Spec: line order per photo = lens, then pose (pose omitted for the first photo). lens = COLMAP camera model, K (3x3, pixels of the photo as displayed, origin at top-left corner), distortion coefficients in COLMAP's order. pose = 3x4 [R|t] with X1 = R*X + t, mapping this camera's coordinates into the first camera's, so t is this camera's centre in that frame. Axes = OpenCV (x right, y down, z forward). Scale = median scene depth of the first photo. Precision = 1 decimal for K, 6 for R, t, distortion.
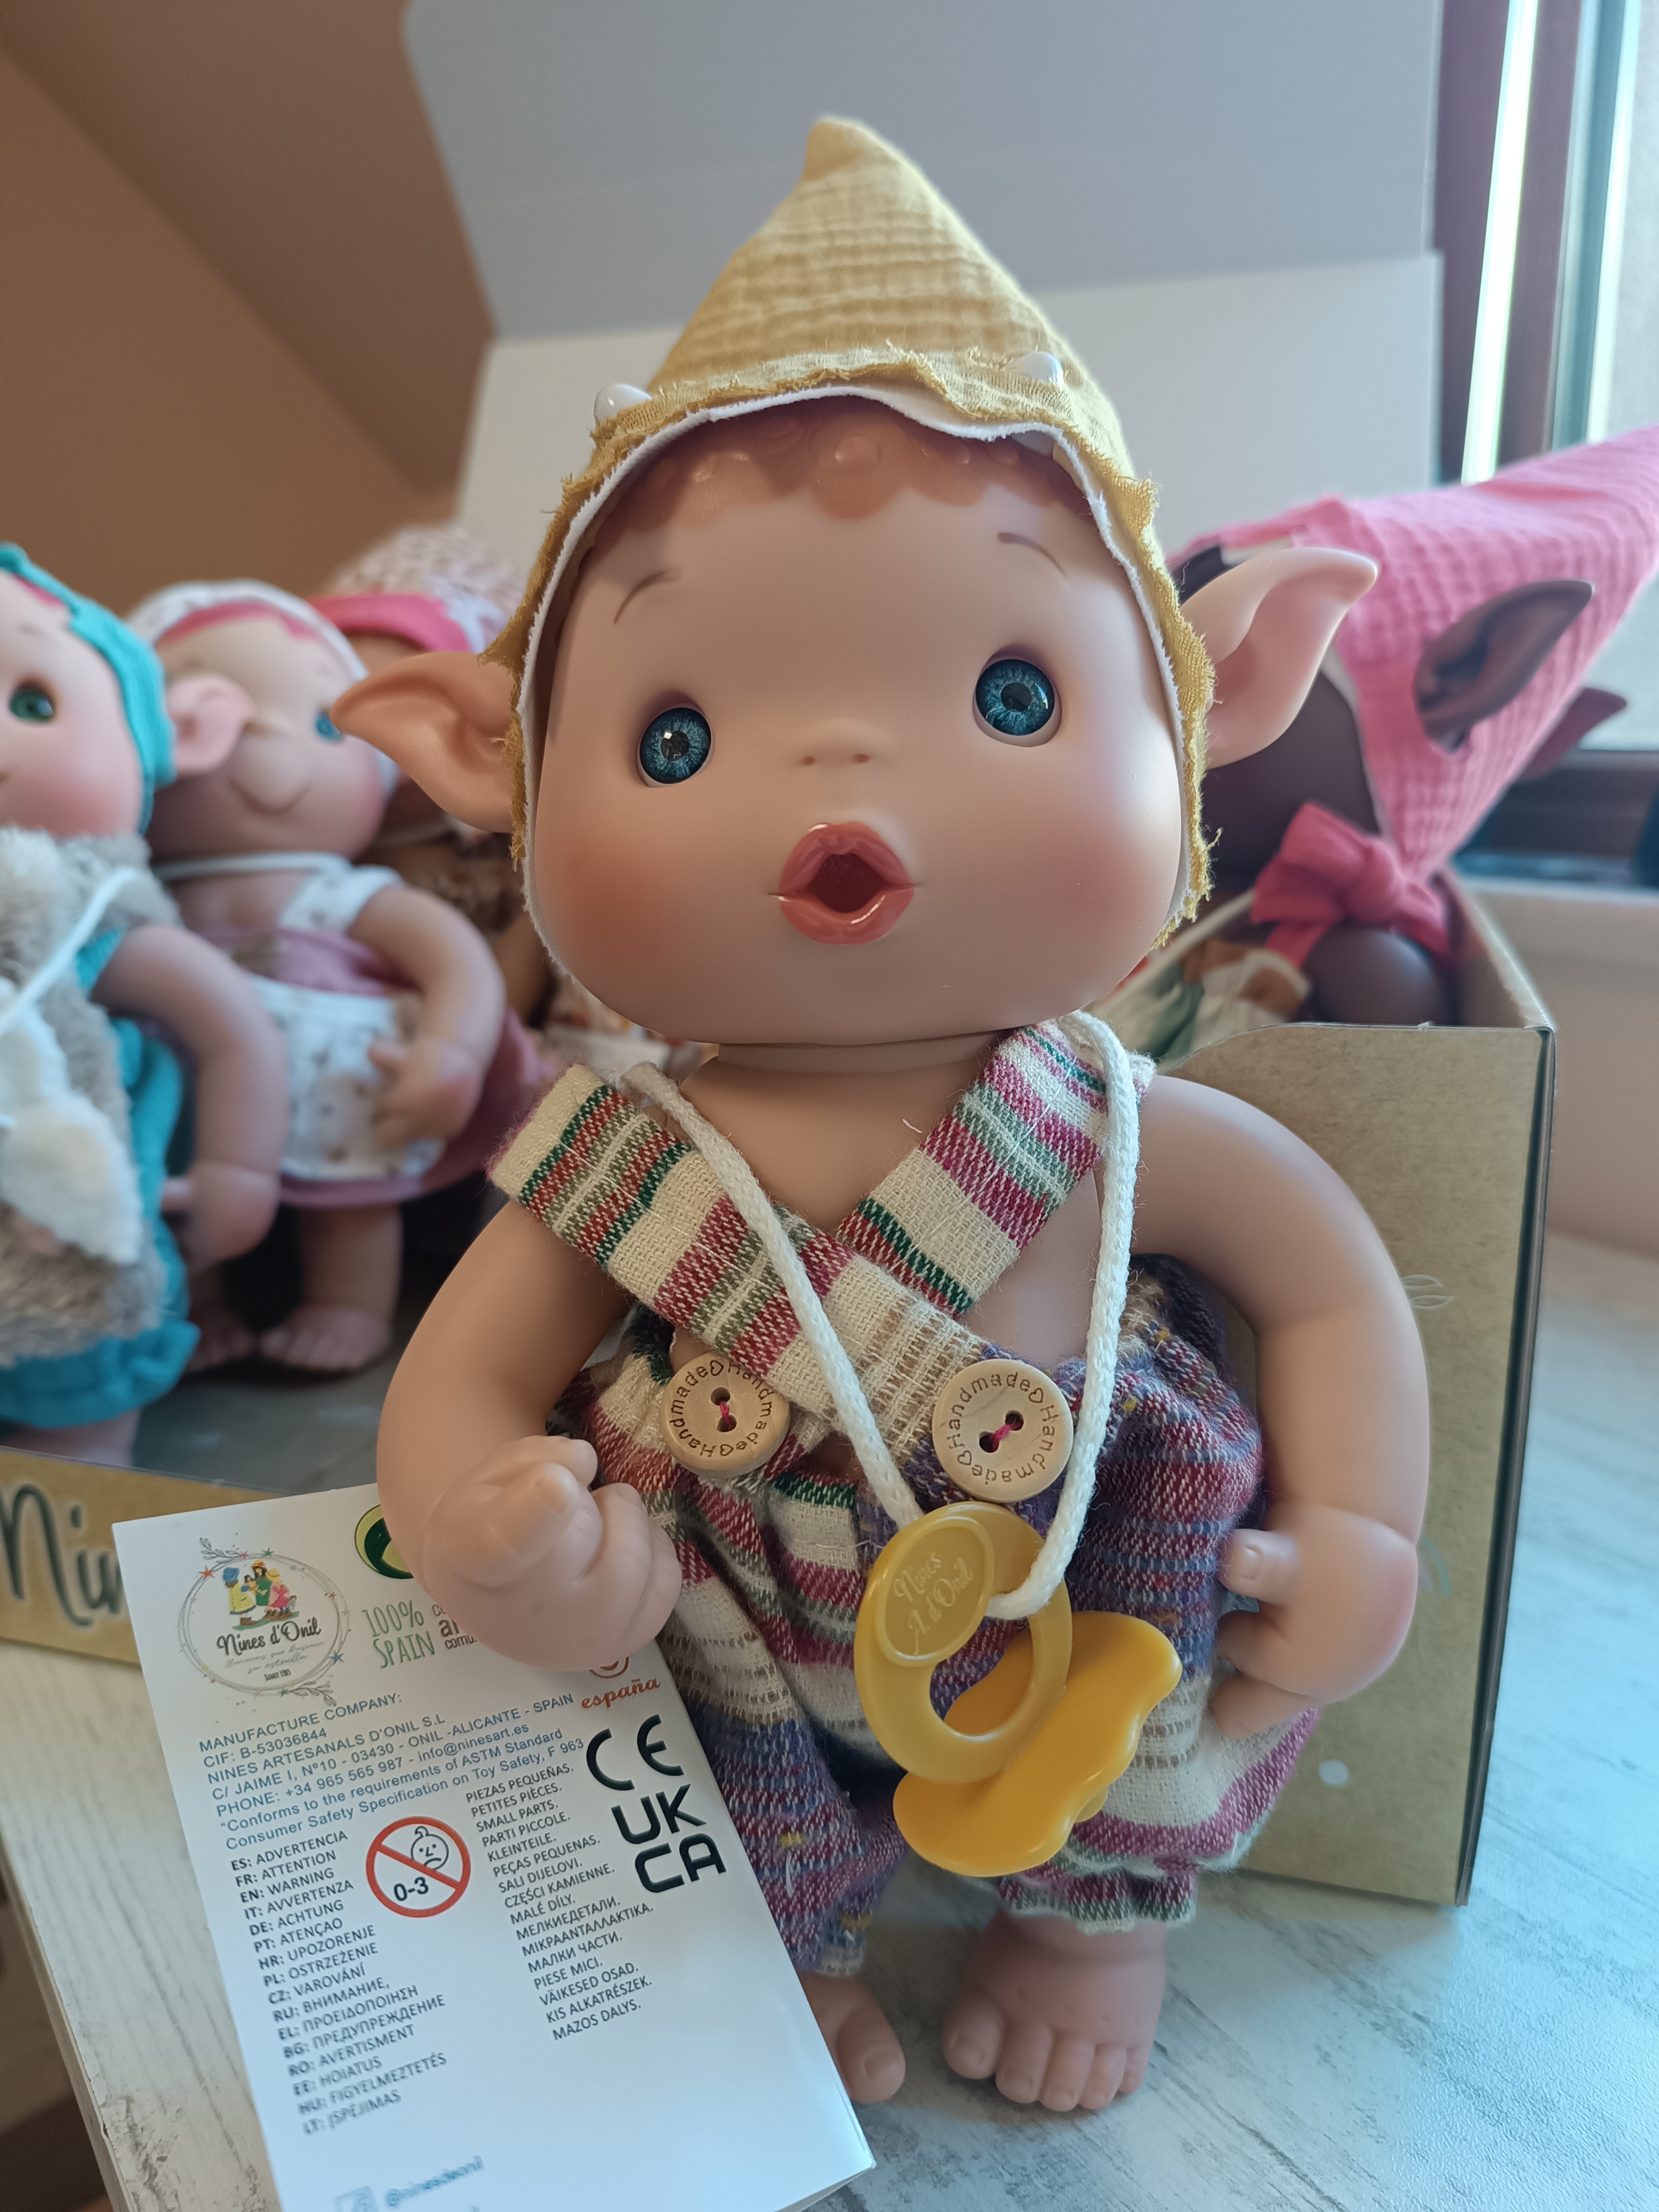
lens RADIAL K [[1594.9, 0, 828.9], [0, 1594.9, 1092.4], [0, 0, 1]] dist [0.011800, -0.071365]
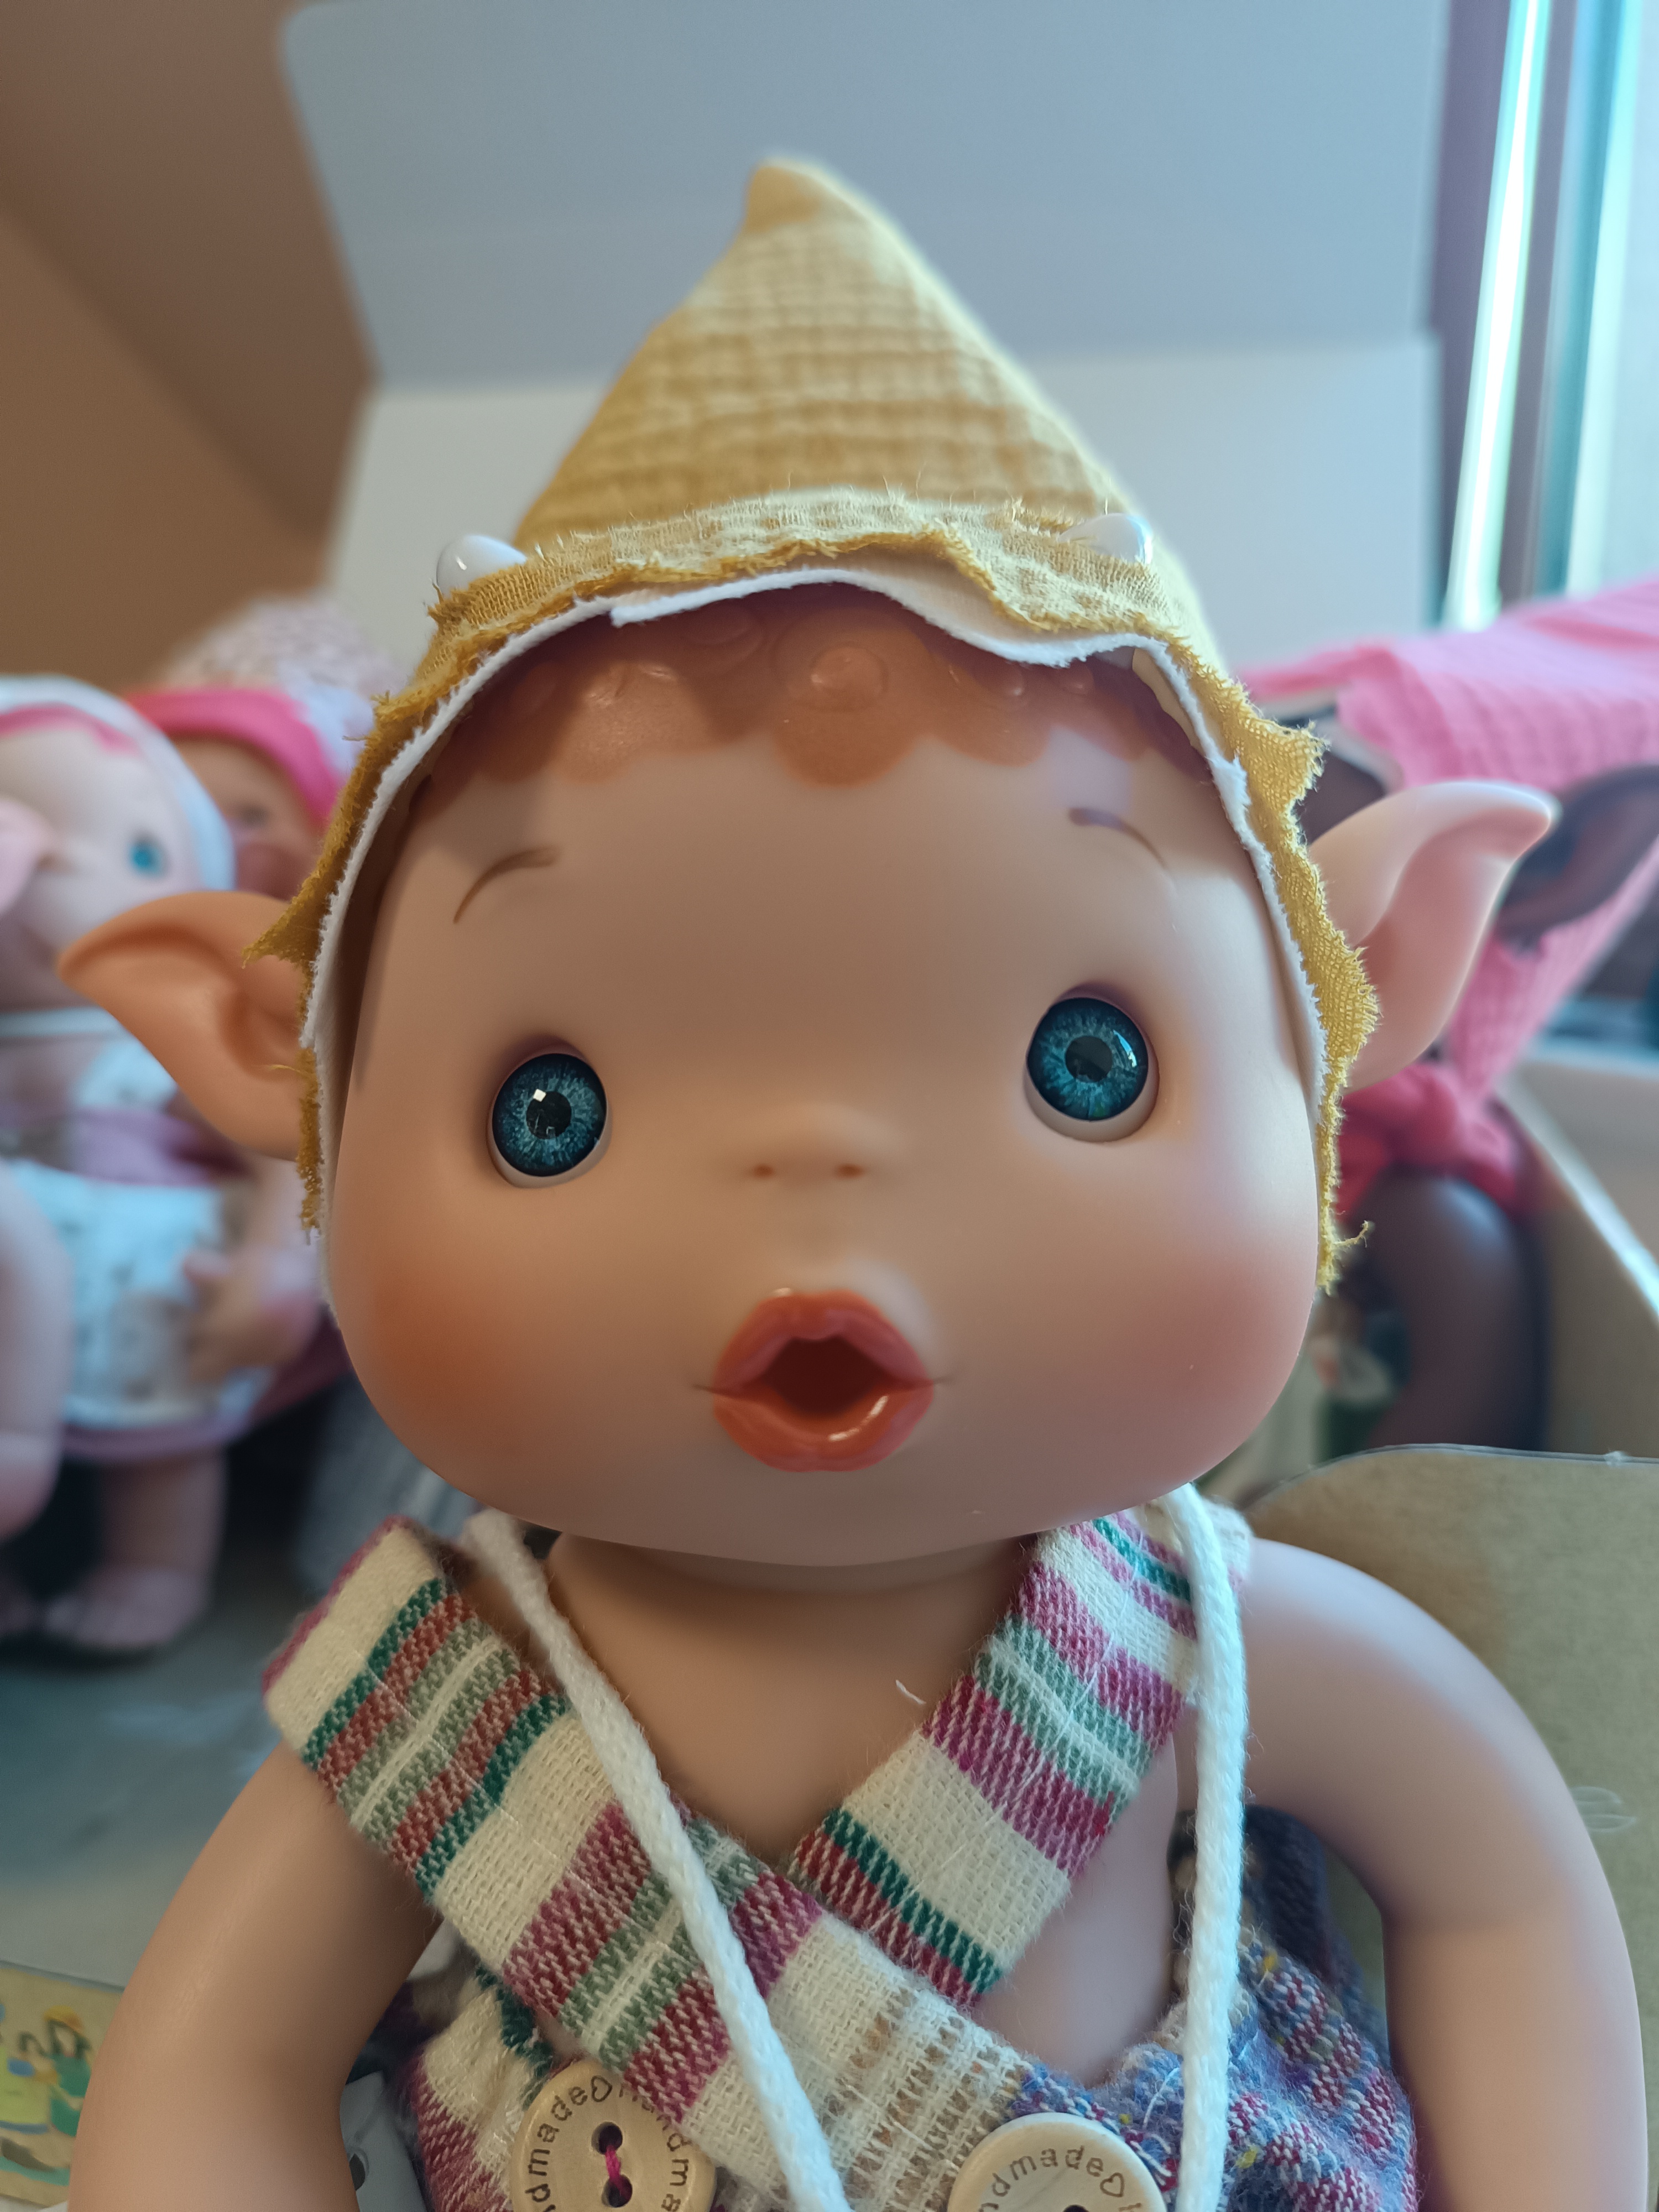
lens RADIAL K [[1645.1, 0, 823.1], [0, 1645.1, 1104.4], [0, 0, 1]] dist [-0.035773, -0.001693]
pose [[0.998310, 0.014929, 0.056157, -0.024450], [-0.013323, 0.999495, -0.028864, -0.203116], [-0.056560, 0.028068, 0.998005, 0.344767]]
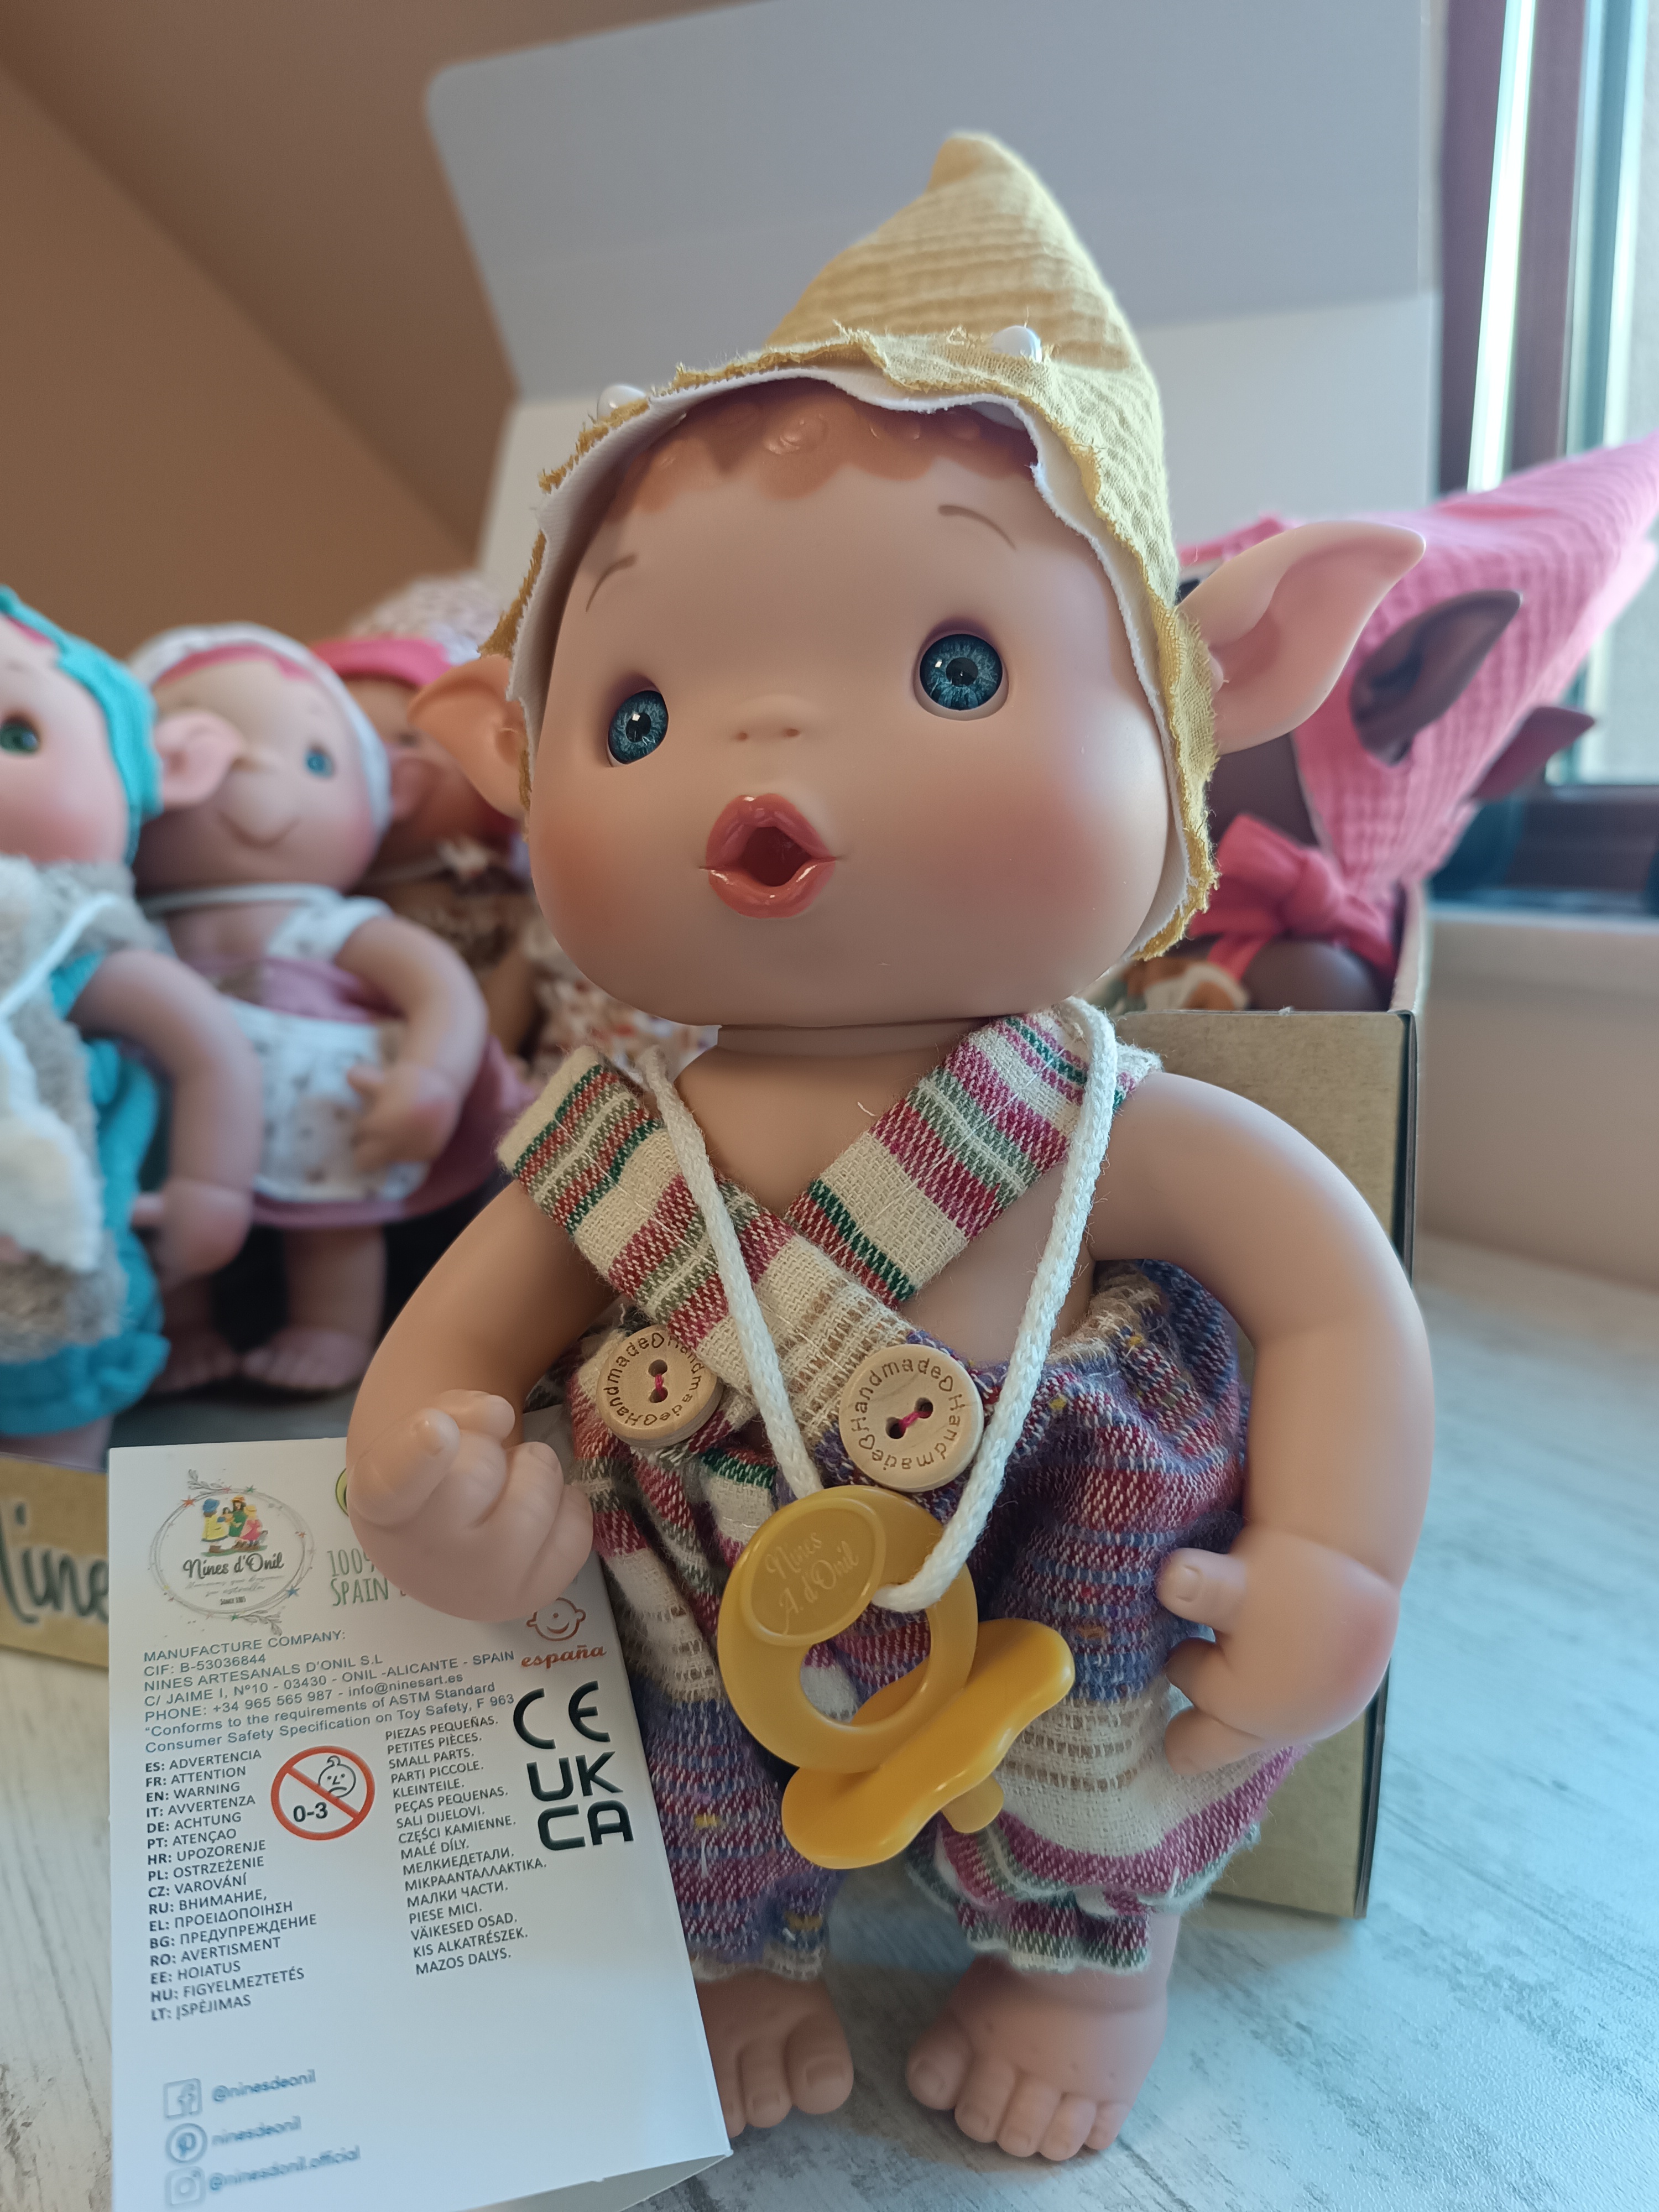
lens RADIAL K [[1595.1, 0, 853.9], [0, 1595.1, 1102.3], [0, 0, 1]] dist [-0.004022, -0.053714]
pose [[0.980335, 0.031890, -0.194749, 0.244425], [-0.036671, 0.999107, -0.020989, 0.039133], [0.193905, 0.027718, 0.980629, 0.031774]]
